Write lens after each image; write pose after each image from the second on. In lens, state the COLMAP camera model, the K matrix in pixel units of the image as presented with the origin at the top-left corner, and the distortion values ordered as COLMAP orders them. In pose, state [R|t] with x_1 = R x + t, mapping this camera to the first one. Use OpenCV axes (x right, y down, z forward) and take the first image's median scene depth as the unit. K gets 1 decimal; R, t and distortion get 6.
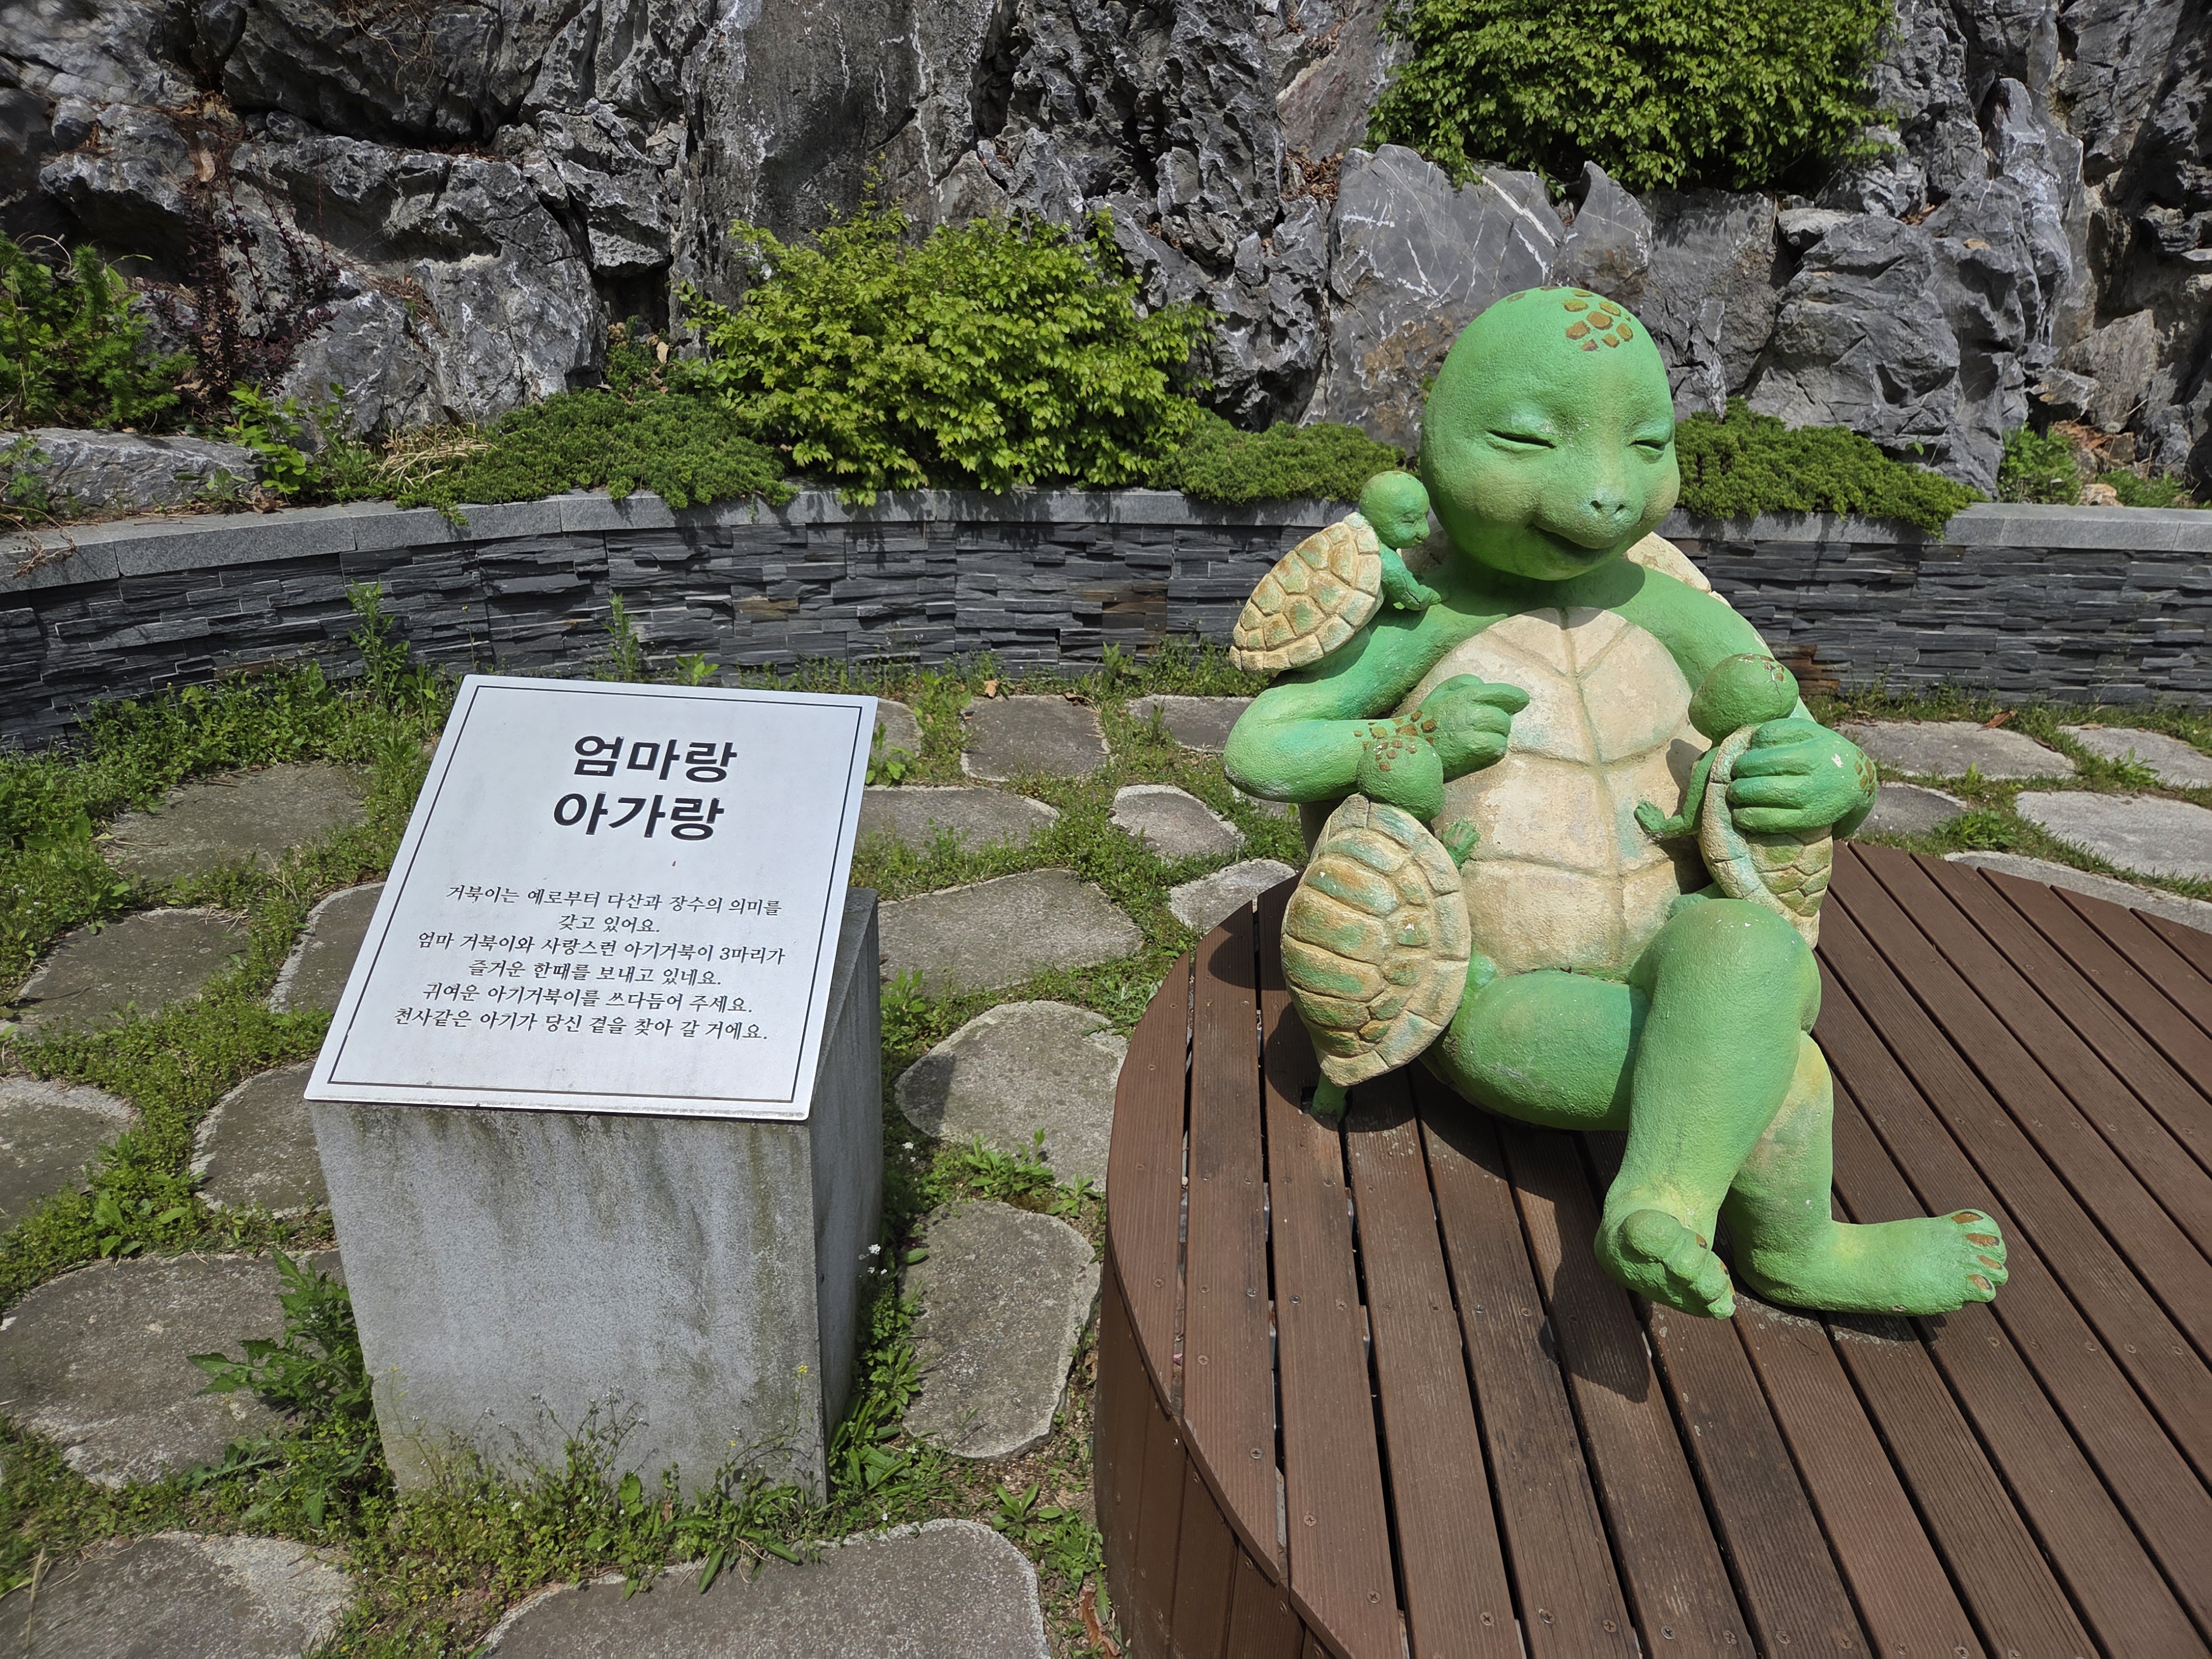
lens RADIAL K [[1497.7, 0, 1105.2], [0, 1497.7, 832.2], [0, 0, 1]] dist [0.051424, -0.034408]
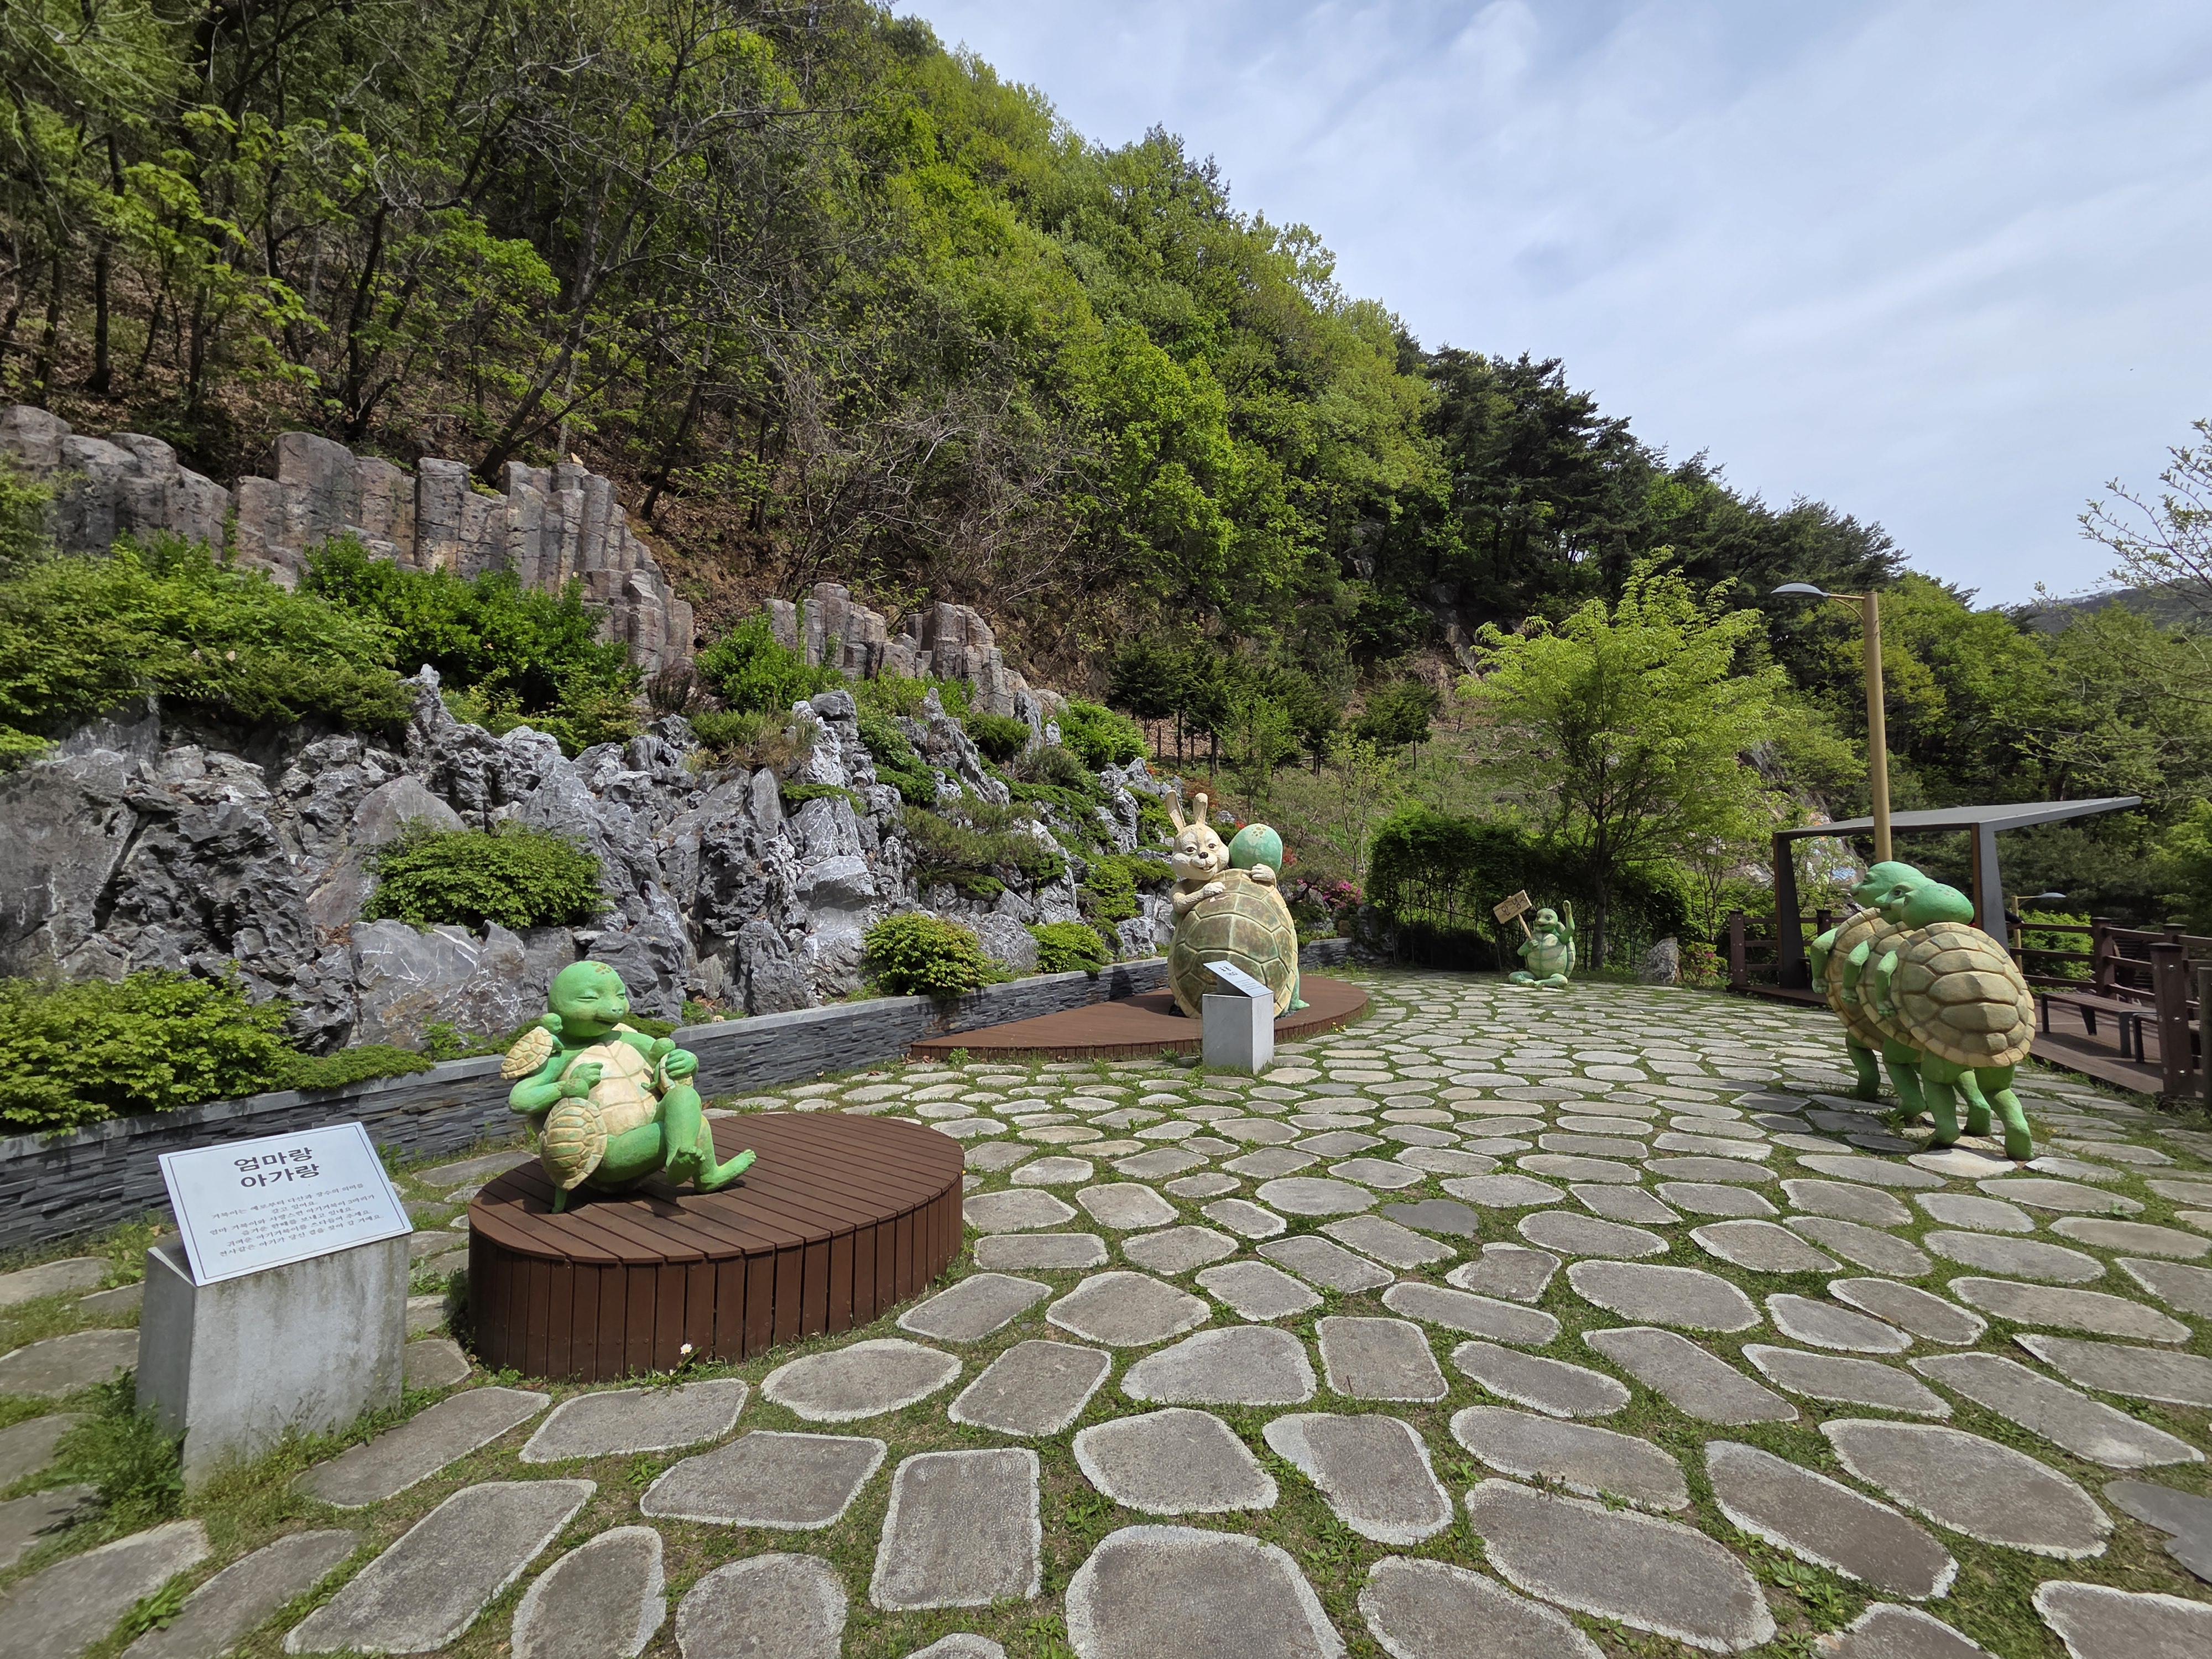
lens RADIAL K [[903.5, 0, 1124.7], [0, 903.5, 810.1], [0, 0, 1]] dist [-0.002131, -0.000334]
pose [[0.530888, 0.026398, 0.847031, -0.350145], [0.384668, 0.883105, -0.268618, 0.167604], [-0.755108, 0.468431, 0.458676, -0.478650]]
